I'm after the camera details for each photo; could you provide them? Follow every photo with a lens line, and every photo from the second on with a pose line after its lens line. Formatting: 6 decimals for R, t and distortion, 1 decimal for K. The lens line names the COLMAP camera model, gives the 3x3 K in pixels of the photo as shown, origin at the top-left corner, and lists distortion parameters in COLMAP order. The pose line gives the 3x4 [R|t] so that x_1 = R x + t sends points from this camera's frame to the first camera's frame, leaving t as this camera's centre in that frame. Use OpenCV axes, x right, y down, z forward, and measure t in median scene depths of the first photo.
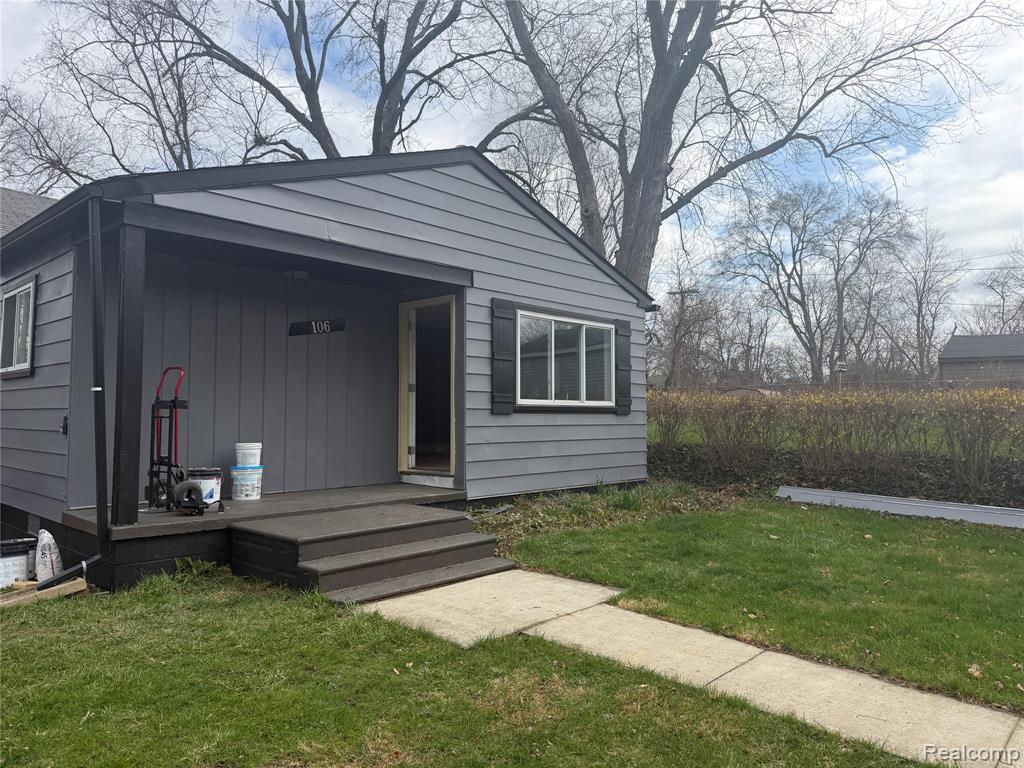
lens RADIAL K [[706.0, 0, 508.7], [0, 706.0, 381.4], [0, 0, 1]] dist [0.040038, -0.048273]
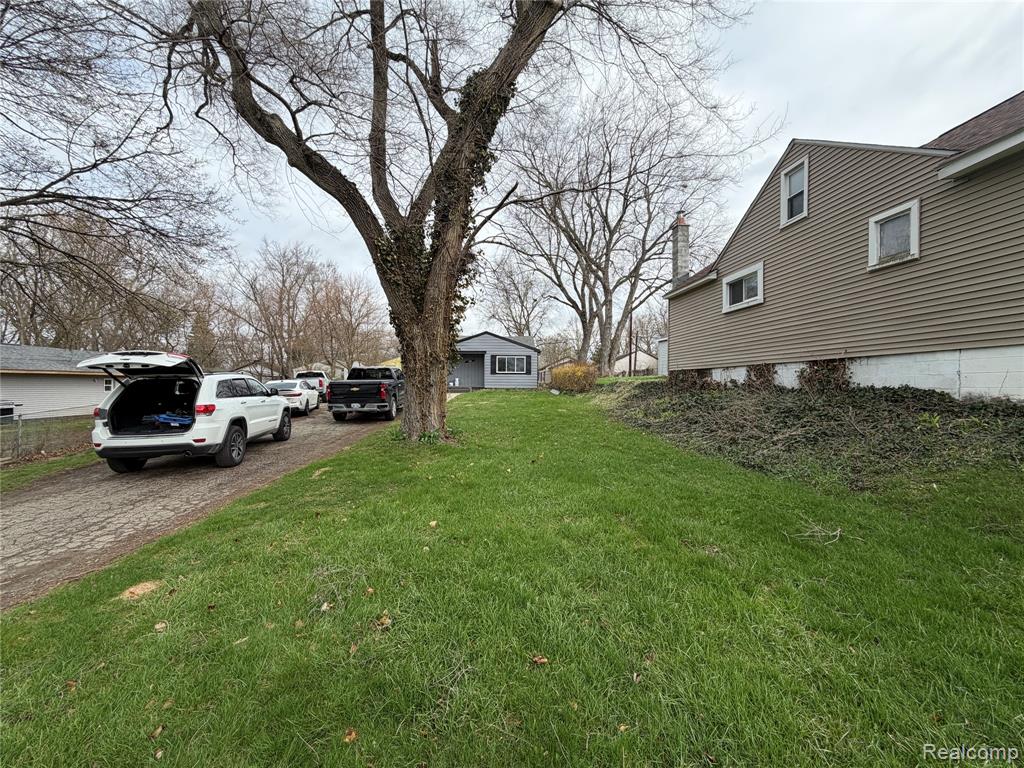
lens RADIAL K [[411.3, 0, 512.1], [0, 411.3, 381.9], [0, 0, 1]] dist [-0.000026, 0.000000]
pose [[0.708628, 0.008568, -0.705530, 2.614677], [0.031136, 0.998573, 0.043399, -0.035340], [0.704895, -0.052721, 0.707350, -1.384611]]
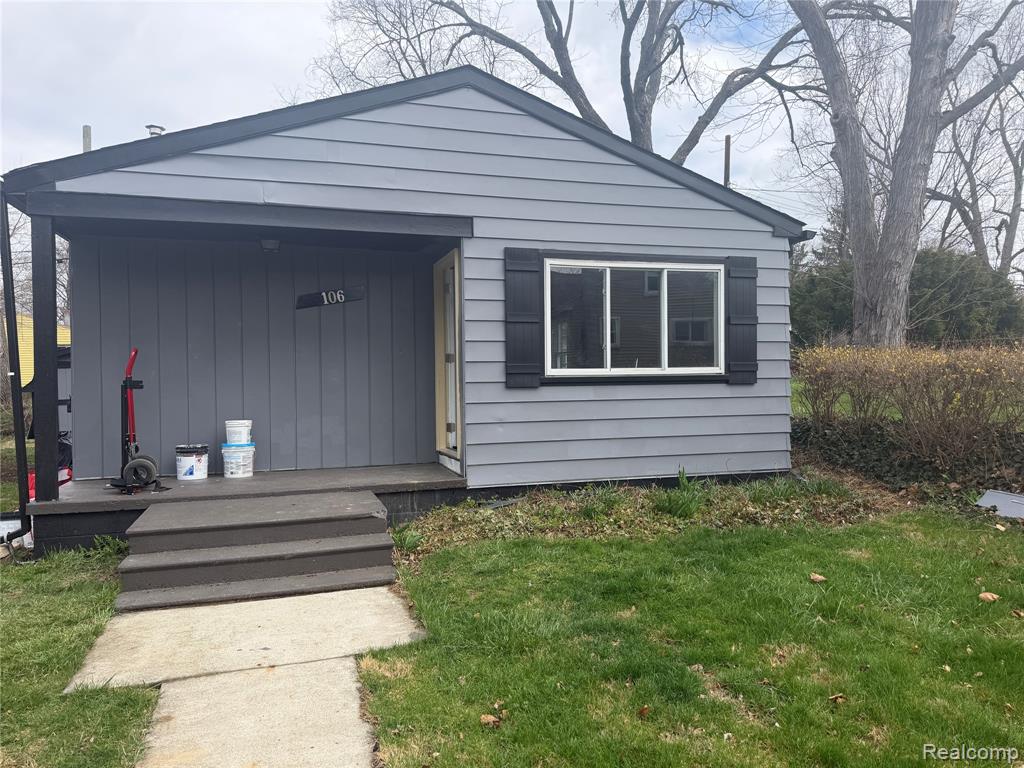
lens RADIAL K [[706.0, 0, 511.5], [0, 706.0, 386.7], [0, 0, 1]] dist [0.040038, -0.048273]
pose [[0.878206, -0.006346, -0.478240, 0.382496], [0.037172, 0.997793, 0.055019, -0.000976], [0.476835, -0.066095, 0.876504, 0.270288]]
